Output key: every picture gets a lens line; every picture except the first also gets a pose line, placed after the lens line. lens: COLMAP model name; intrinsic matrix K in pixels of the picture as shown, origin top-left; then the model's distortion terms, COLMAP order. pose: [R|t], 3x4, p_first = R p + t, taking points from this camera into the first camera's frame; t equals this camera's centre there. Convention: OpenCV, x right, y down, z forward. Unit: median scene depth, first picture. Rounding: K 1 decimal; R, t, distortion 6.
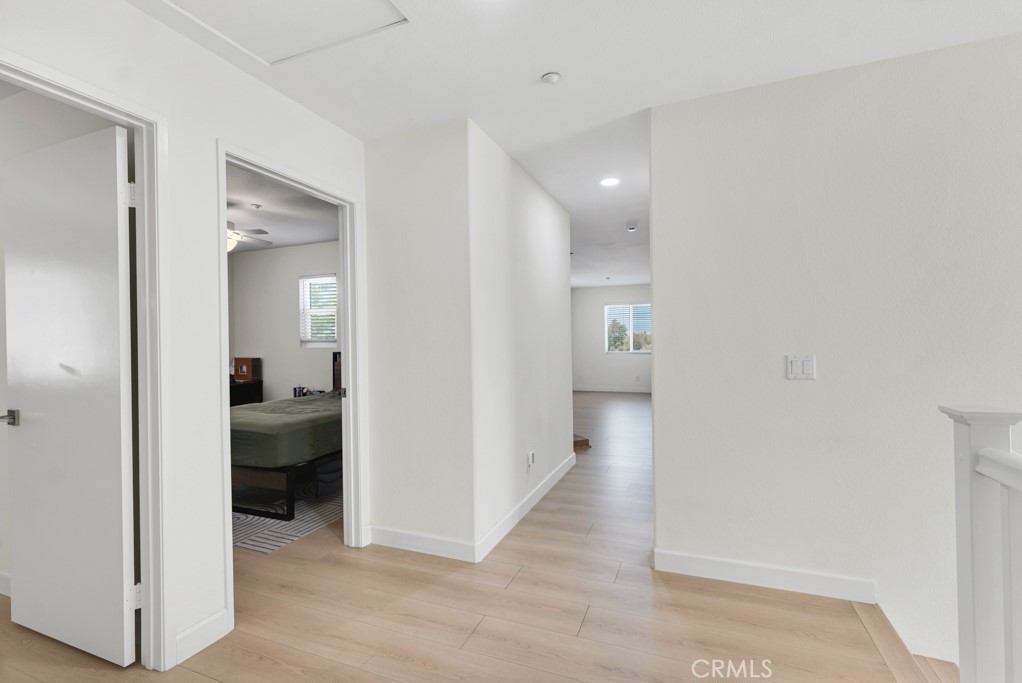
lens RADIAL K [[472.8, 0, 515.5], [0, 472.8, 336.9], [0, 0, 1]] dist [-0.002264, 0.000745]
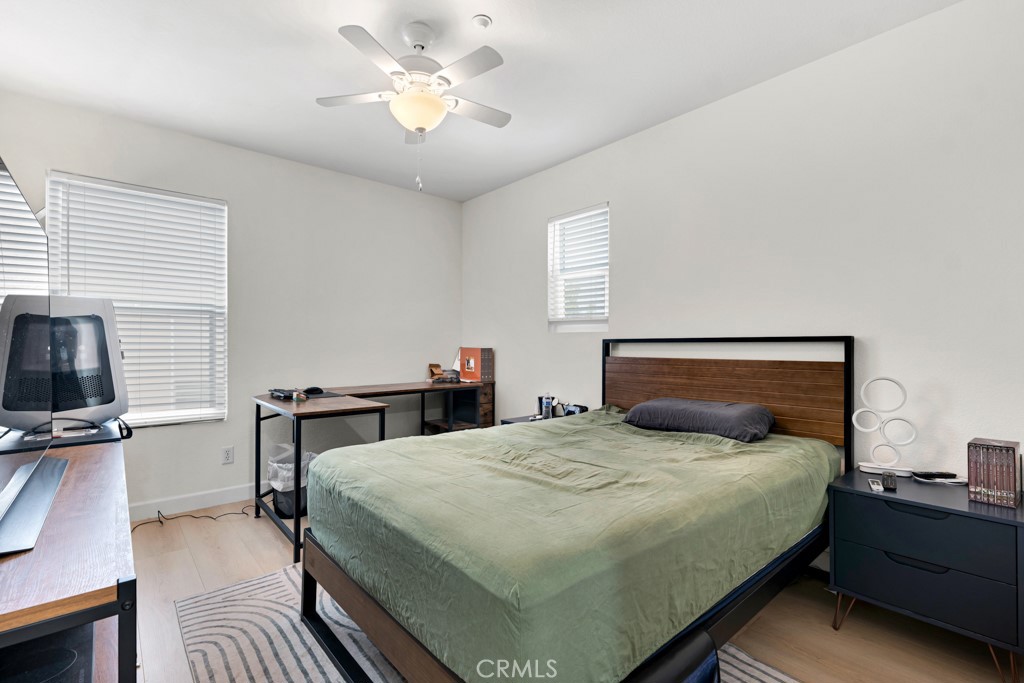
lens RADIAL K [[473.8, 0, 507.9], [0, 473.8, 338.9], [0, 0, 1]] dist [-0.002264, 0.000745]
pose [[0.887716, 0.012474, -0.460222, -0.214829], [-0.010501, 0.999921, 0.006846, 0.027398], [0.460271, -0.001244, 0.887777, 0.421252]]
